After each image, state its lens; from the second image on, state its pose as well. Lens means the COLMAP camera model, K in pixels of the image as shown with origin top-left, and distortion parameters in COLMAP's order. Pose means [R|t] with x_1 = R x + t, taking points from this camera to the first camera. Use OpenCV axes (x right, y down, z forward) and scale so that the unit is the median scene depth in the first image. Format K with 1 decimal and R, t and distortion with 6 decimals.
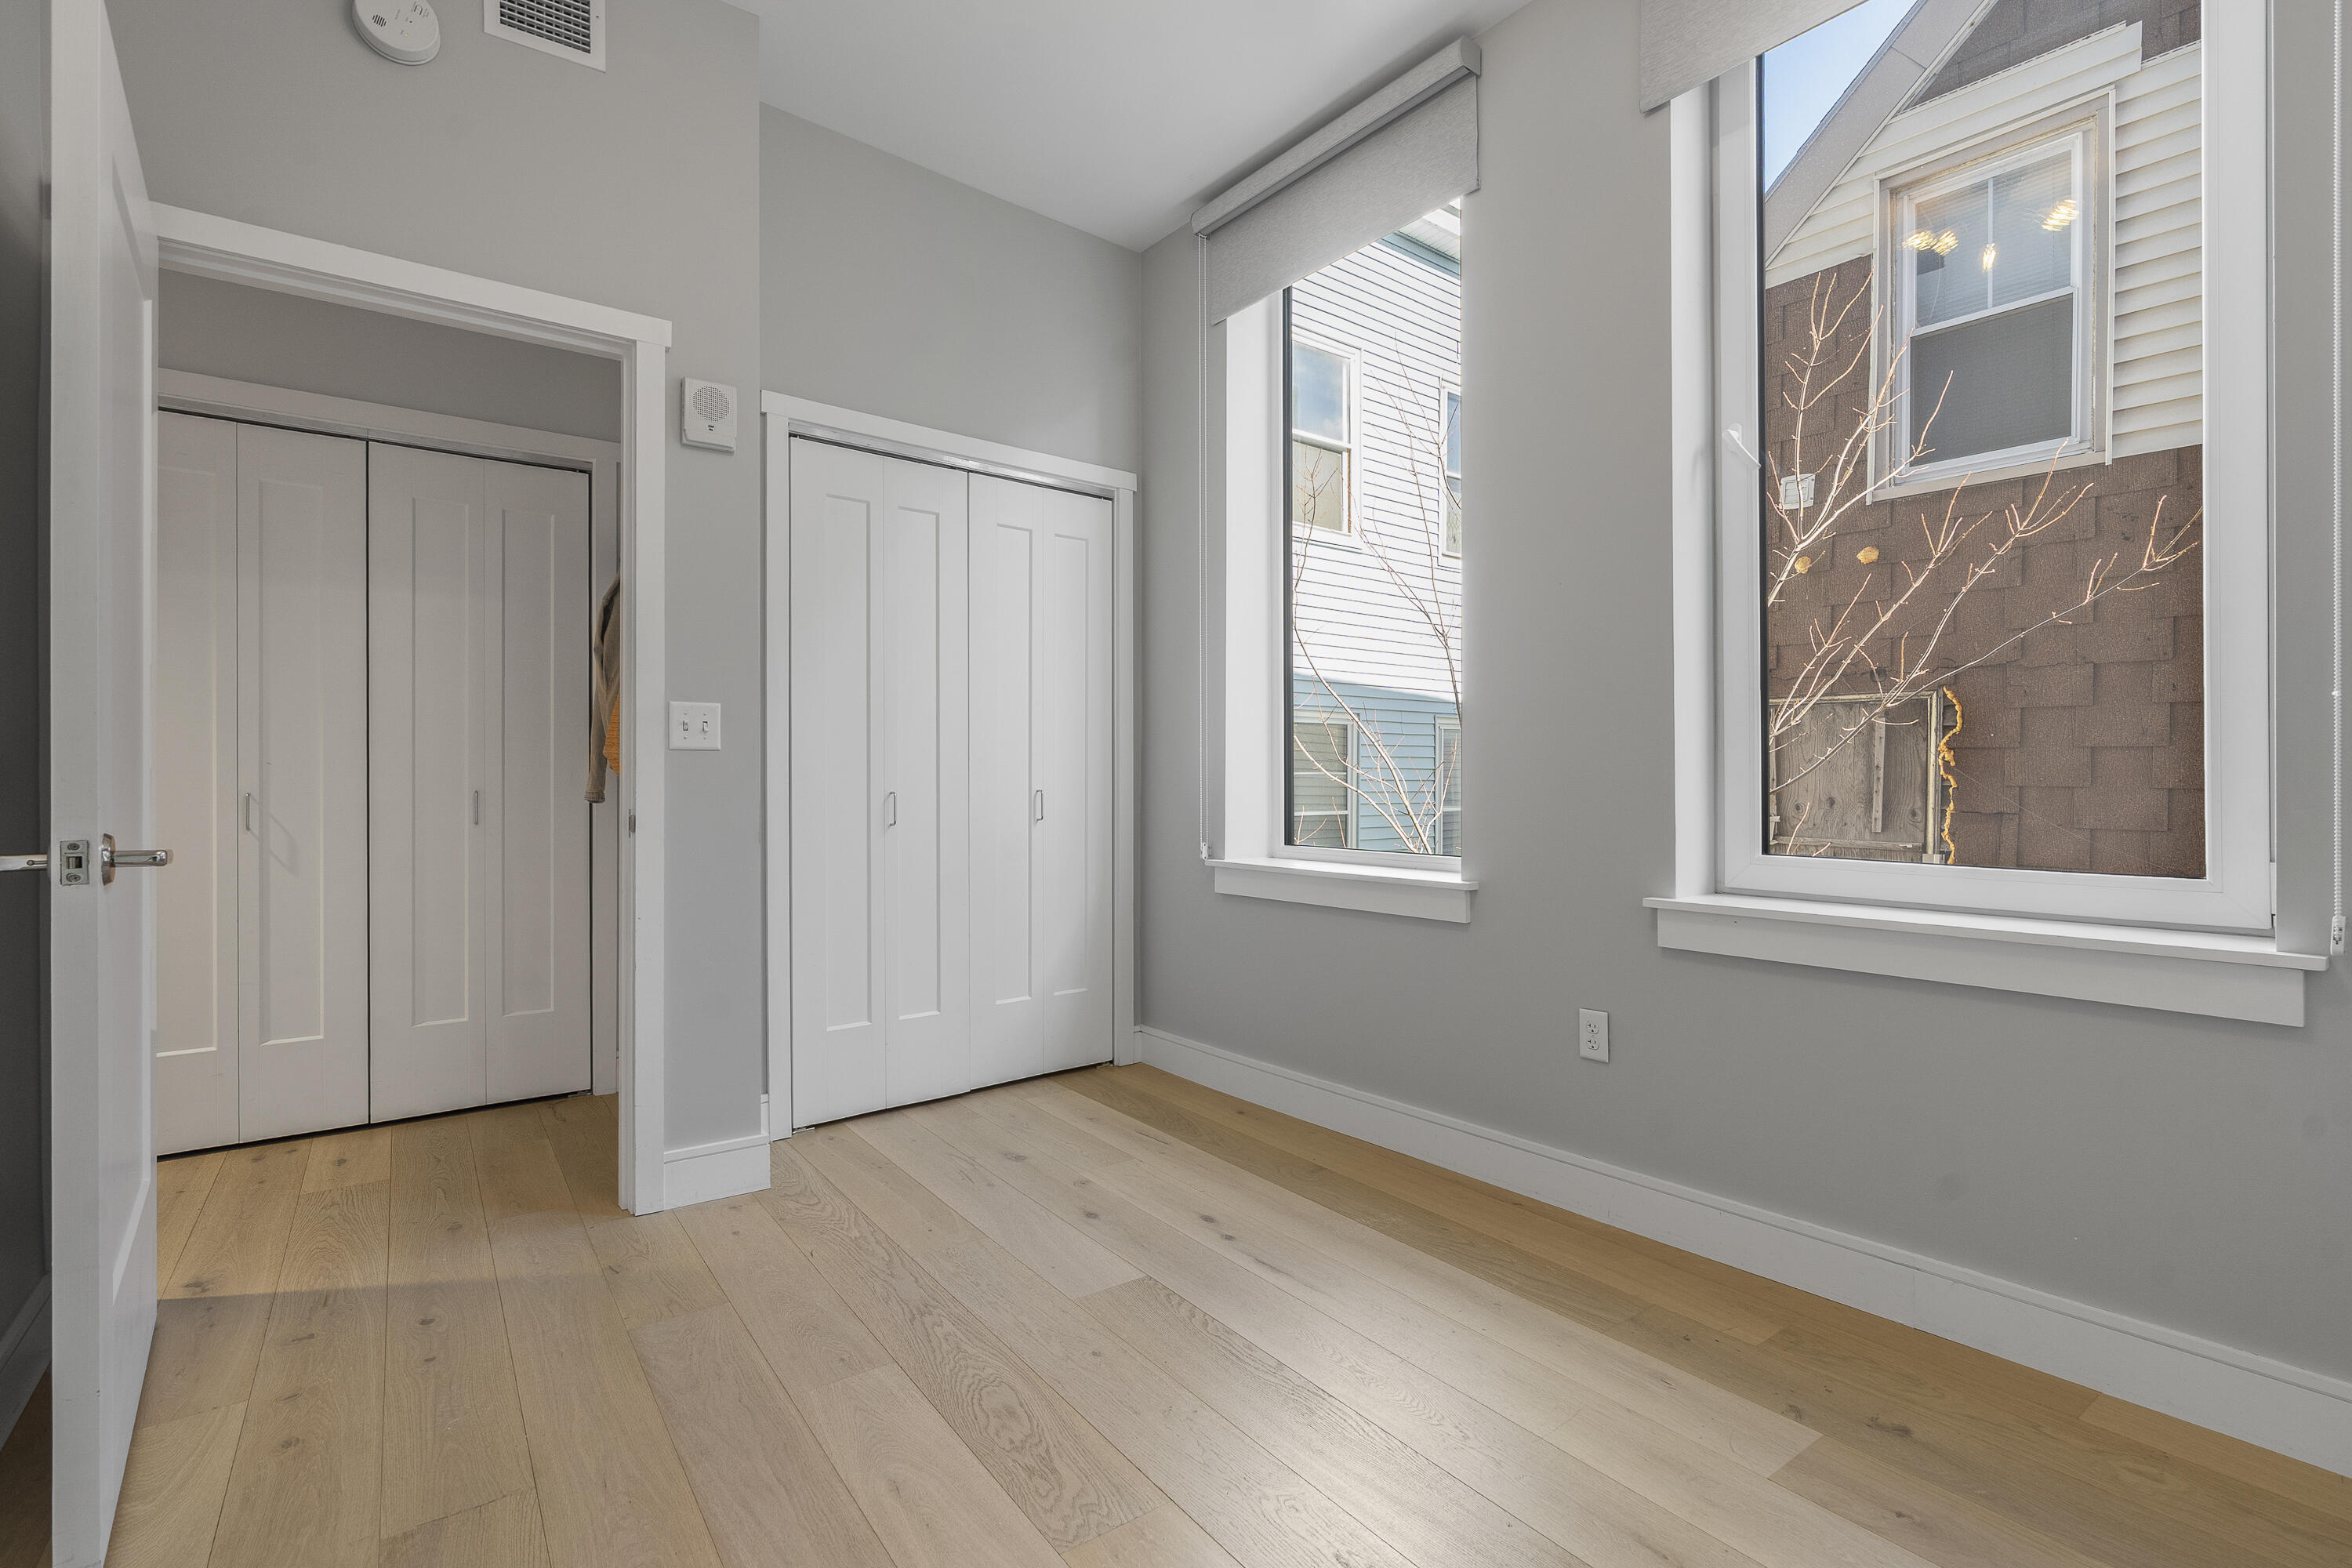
lens RADIAL K [[1048.5, 0, 1120.3], [0, 1048.5, 762.5], [0, 0, 1]] dist [0.003279, 0.000457]
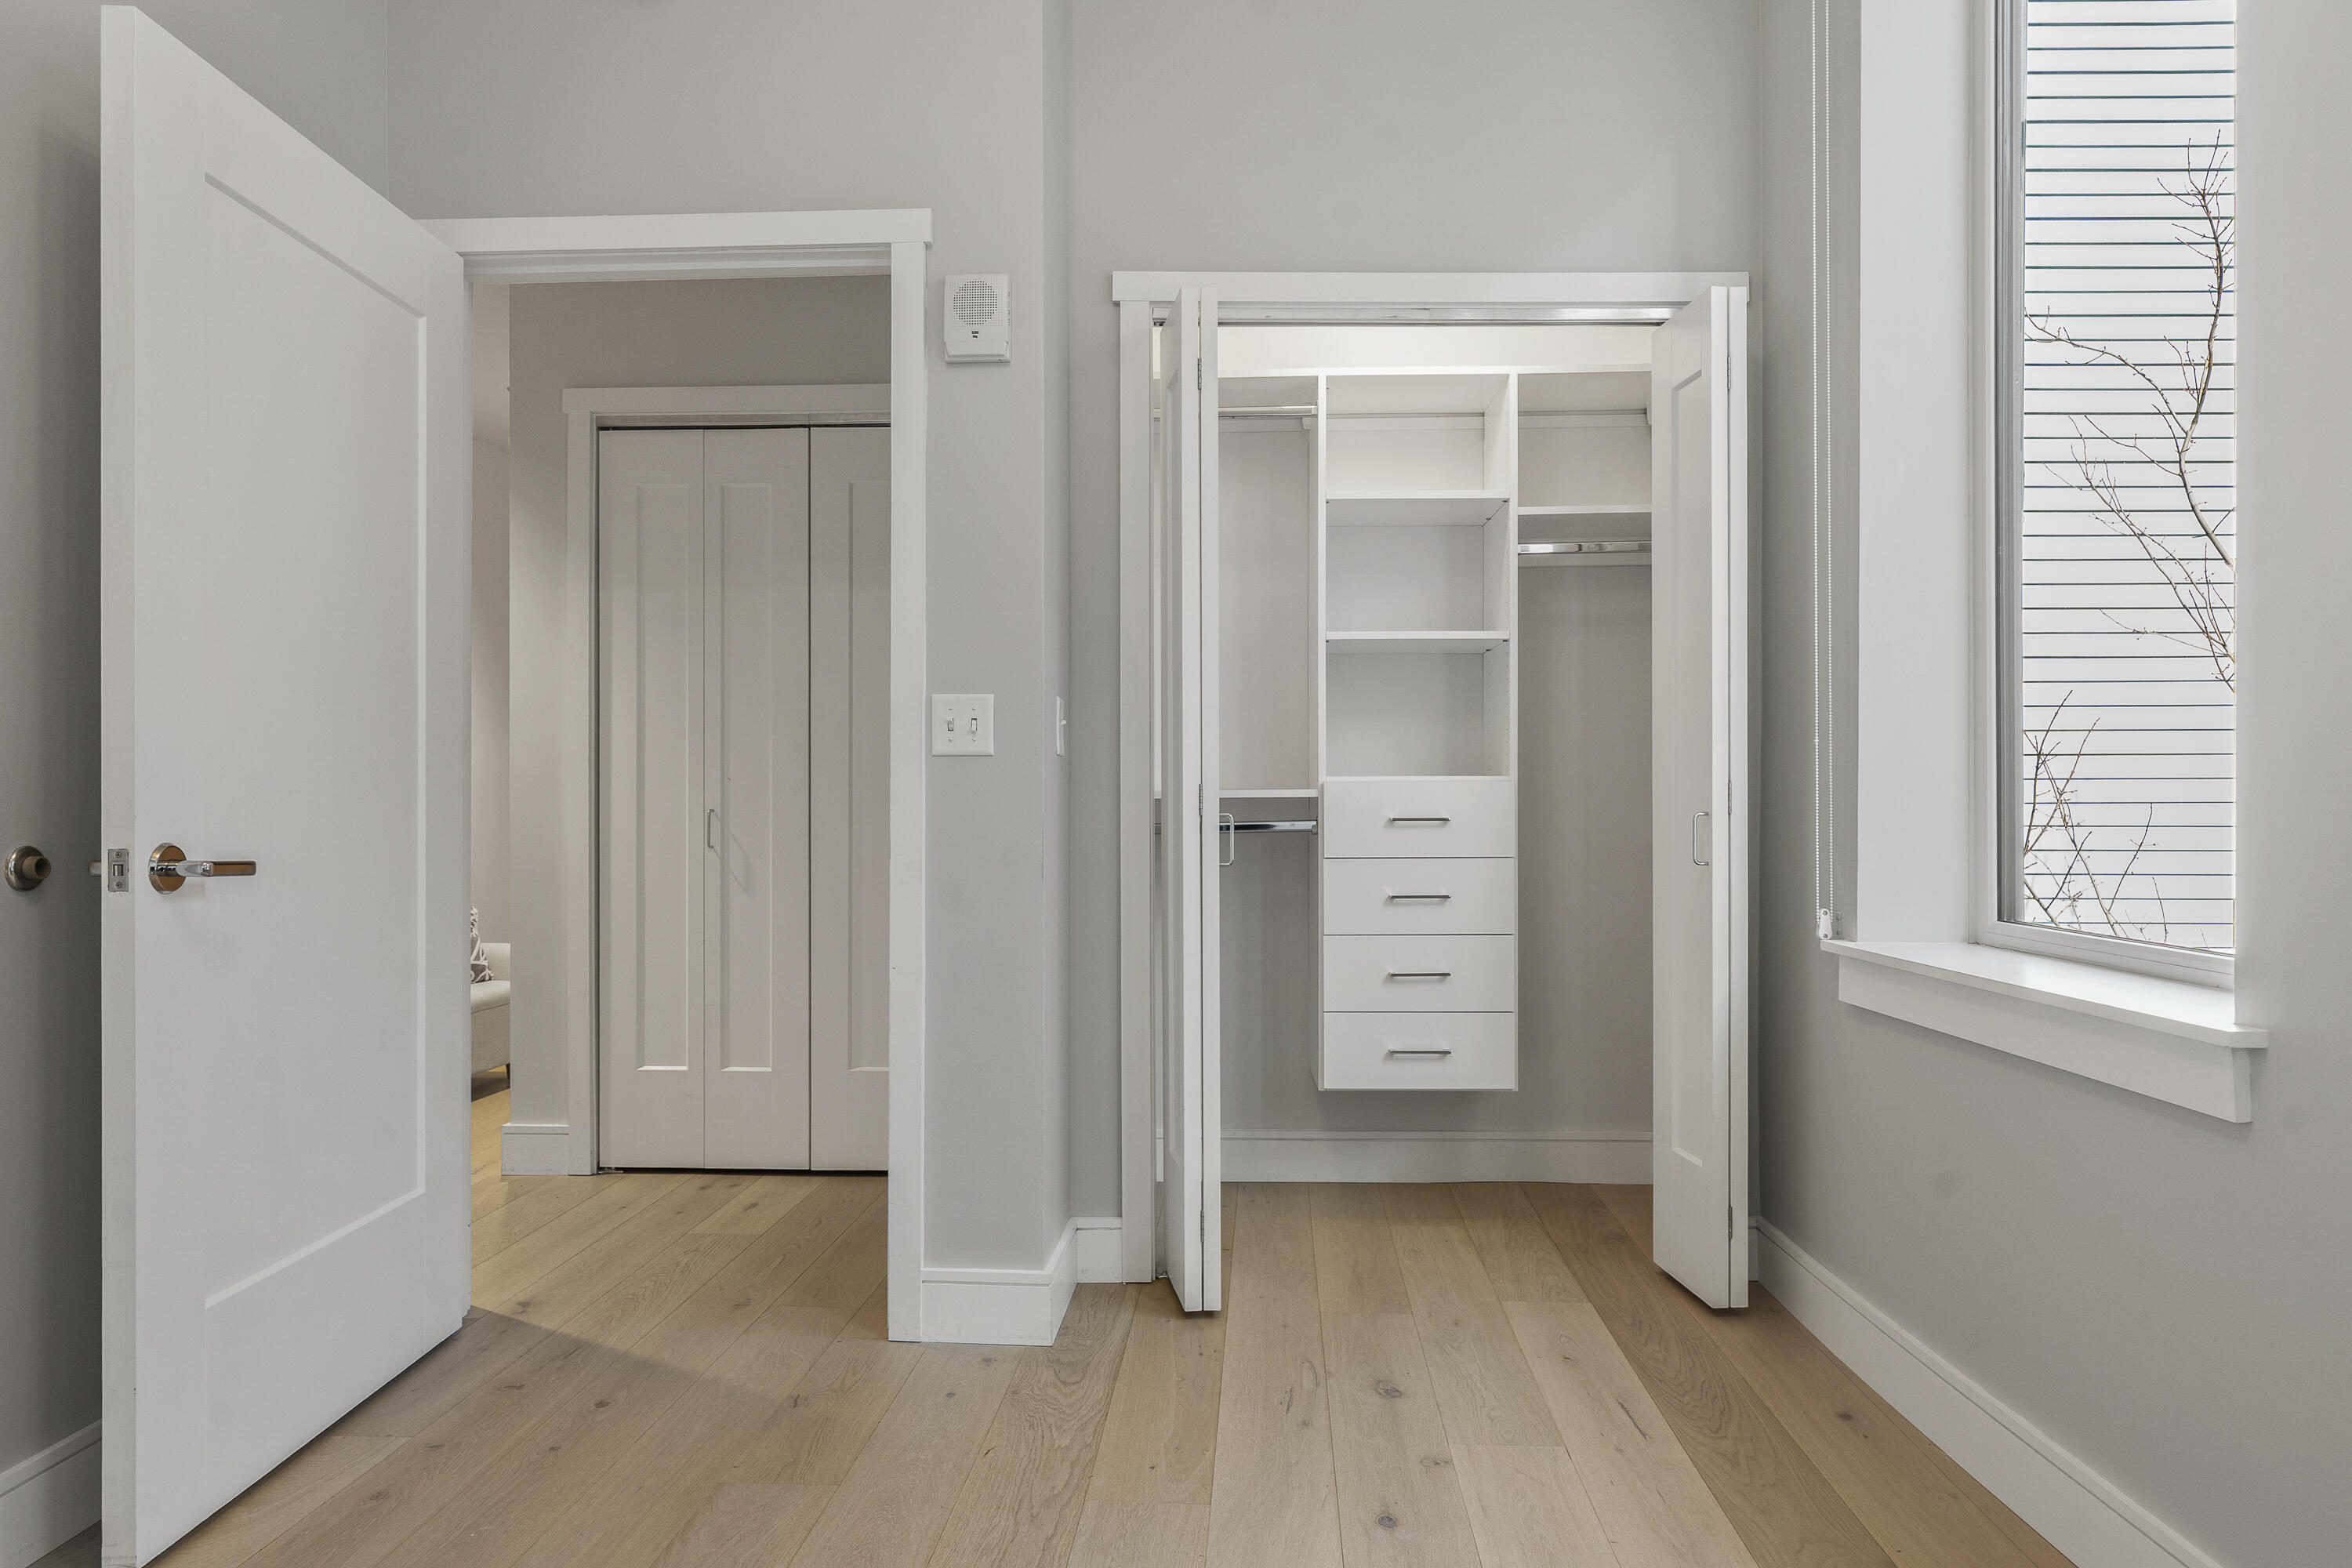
lens RADIAL K [[1387.4, 0, 1176.0], [0, 1387.4, 784.0], [0, 0, 1]] dist [0.004403, -0.000608]
pose [[0.795088, -0.005420, -0.606470, 0.343615], [0.007799, 0.999969, 0.001288, 0.008963], [0.606444, -0.005754, 0.795105, 0.286429]]
